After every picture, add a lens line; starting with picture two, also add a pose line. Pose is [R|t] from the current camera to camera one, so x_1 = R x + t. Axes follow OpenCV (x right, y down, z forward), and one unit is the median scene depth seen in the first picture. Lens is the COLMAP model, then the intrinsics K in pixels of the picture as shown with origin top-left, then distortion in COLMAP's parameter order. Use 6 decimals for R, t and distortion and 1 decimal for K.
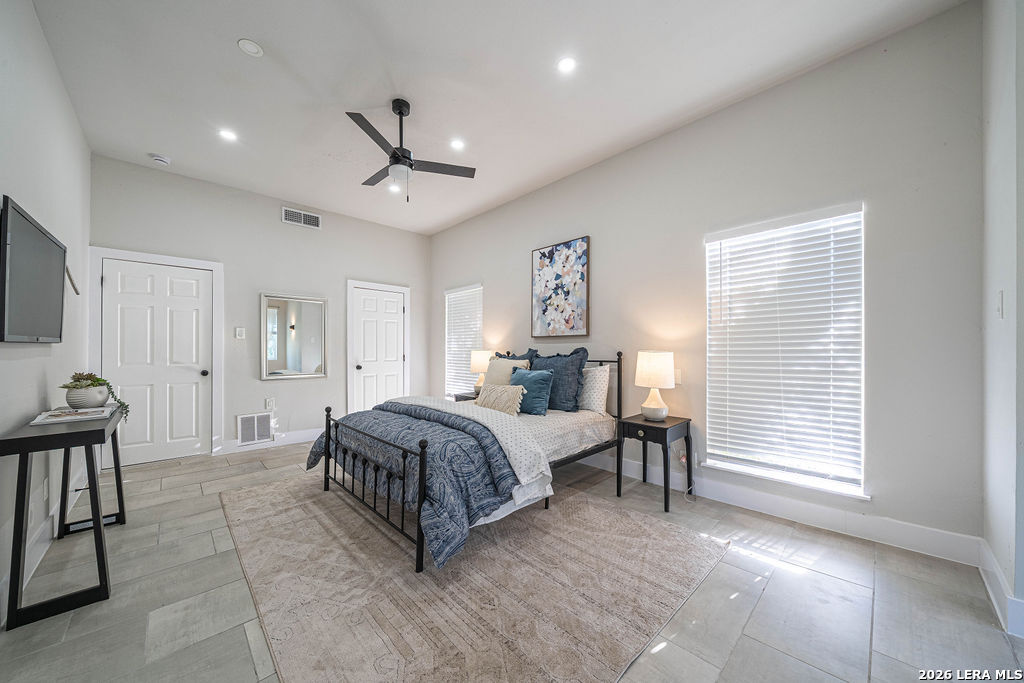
lens RADIAL K [[351.7, 0, 506.9], [0, 351.7, 349.3], [0, 0, 1]] dist [-0.003273, -0.000103]
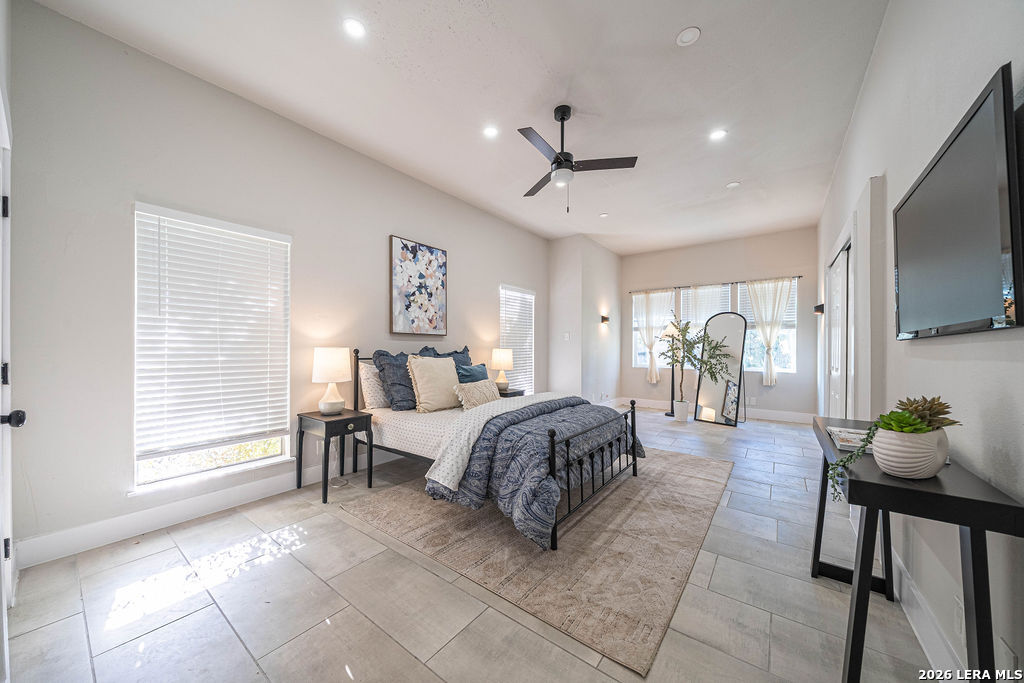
lens RADIAL K [[351.7, 0, 506.9], [0, 351.7, 349.3], [0, 0, 1]] dist [-0.003273, -0.000103]
pose [[-0.148705, -0.009533, 0.988836, -0.906744], [-0.009233, 0.999923, 0.008252, -0.003879], [-0.988839, -0.007902, -0.148782, 0.905043]]
